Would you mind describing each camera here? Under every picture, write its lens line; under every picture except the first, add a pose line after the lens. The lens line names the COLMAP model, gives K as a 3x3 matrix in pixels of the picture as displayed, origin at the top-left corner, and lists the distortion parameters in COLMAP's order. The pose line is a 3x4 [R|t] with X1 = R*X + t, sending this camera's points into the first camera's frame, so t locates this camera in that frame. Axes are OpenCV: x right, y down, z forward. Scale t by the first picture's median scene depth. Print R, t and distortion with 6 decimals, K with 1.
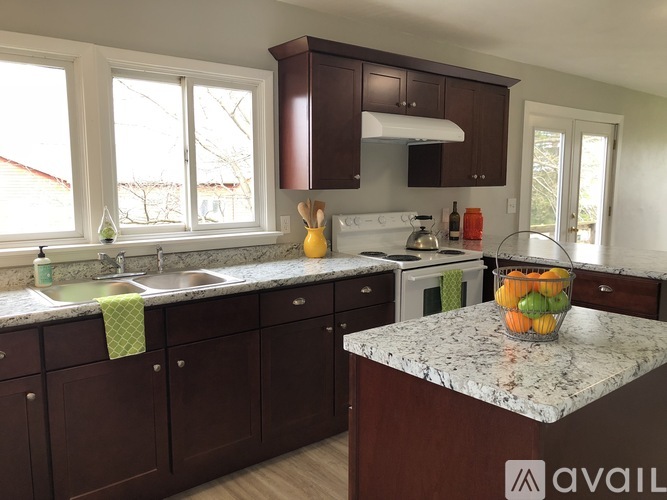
lens RADIAL K [[541.2, 0, 333.5], [0, 541.2, 251.5], [0, 0, 1]] dist [0.087383, -0.115140]
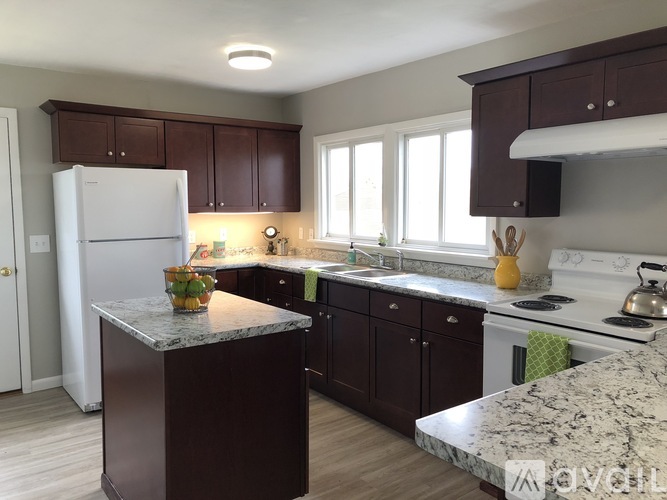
lens RADIAL K [[547.6, 0, 333.5], [0, 547.6, 250.0], [0, 0, 1]] dist [0.012948, -0.004857]
pose [[-0.045773, 0.085531, -0.995283, 0.969883], [-0.132107, 0.987059, 0.090900, -0.106284], [0.990178, 0.135645, -0.033881, 0.751528]]
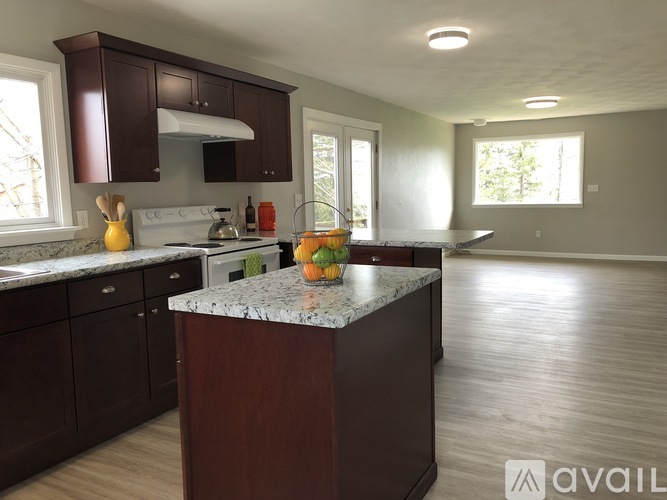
lens RADIAL K [[547.6, 0, 333.5], [0, 547.6, 250.0], [0, 0, 1]] dist [0.012948, -0.004857]
pose [[0.927214, -0.061269, 0.369486, -0.040564], [0.068917, 0.997594, -0.007520, 0.046275], [-0.368136, 0.032437, 0.929206, -0.094654]]
